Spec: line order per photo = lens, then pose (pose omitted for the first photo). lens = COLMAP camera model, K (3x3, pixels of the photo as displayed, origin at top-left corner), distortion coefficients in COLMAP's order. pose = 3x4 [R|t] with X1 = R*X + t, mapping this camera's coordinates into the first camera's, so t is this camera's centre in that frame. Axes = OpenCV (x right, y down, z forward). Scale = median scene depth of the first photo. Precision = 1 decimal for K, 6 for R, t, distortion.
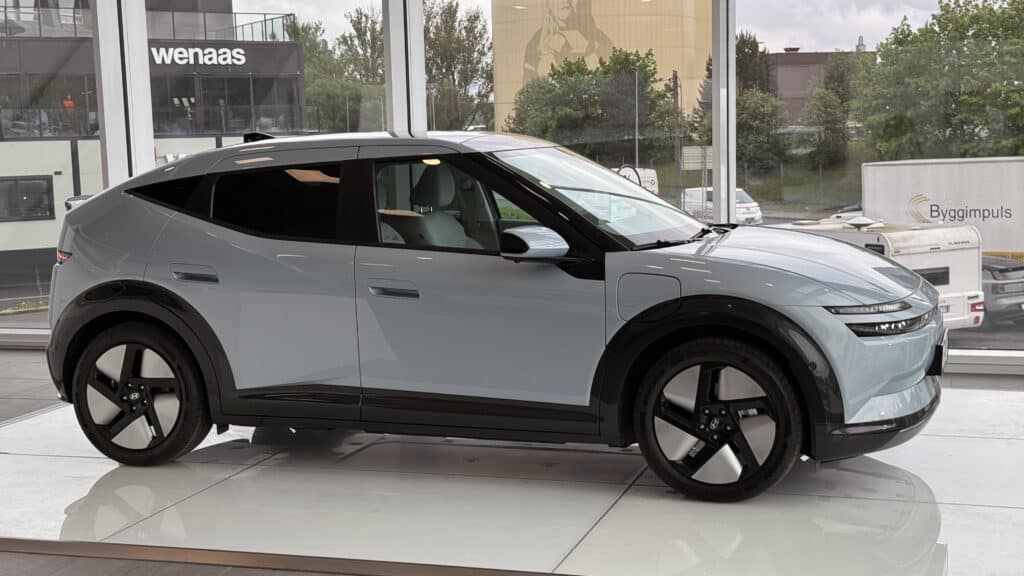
lens RADIAL K [[1347.9, 0, 512.0], [0, 1347.9, 288.0], [0, 0, 1]] dist [0.131621, -0.034856]
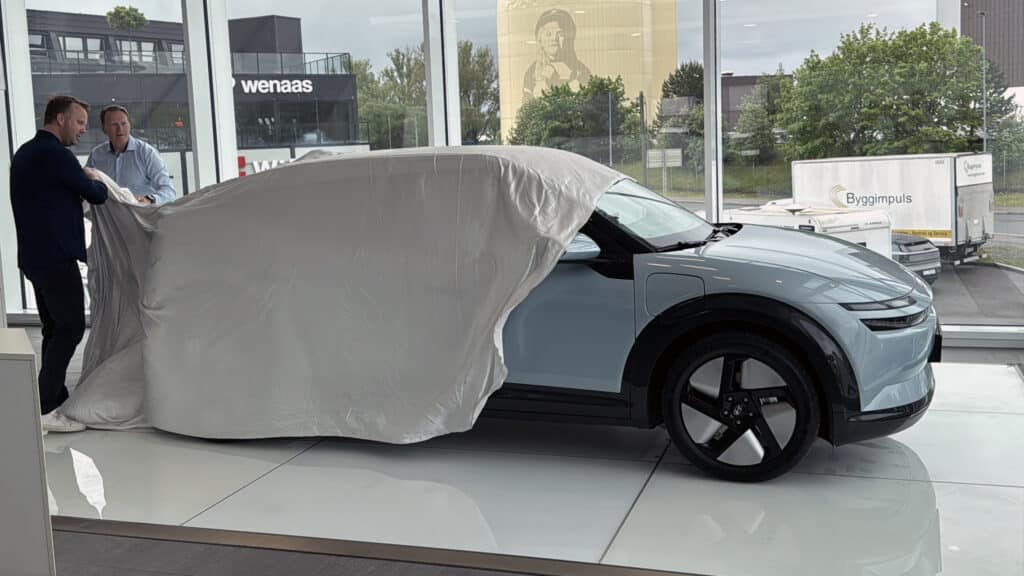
lens RADIAL K [[1016.7, 0, 490.7], [0, 1016.7, 243.6], [0, 0, 1]] dist [0.186089, -0.333199]
pose [[0.999669, -0.011348, -0.023100, -0.025462], [0.011029, 0.999843, -0.013891, -0.021799], [0.023254, 0.013632, 0.999637, 0.138078]]
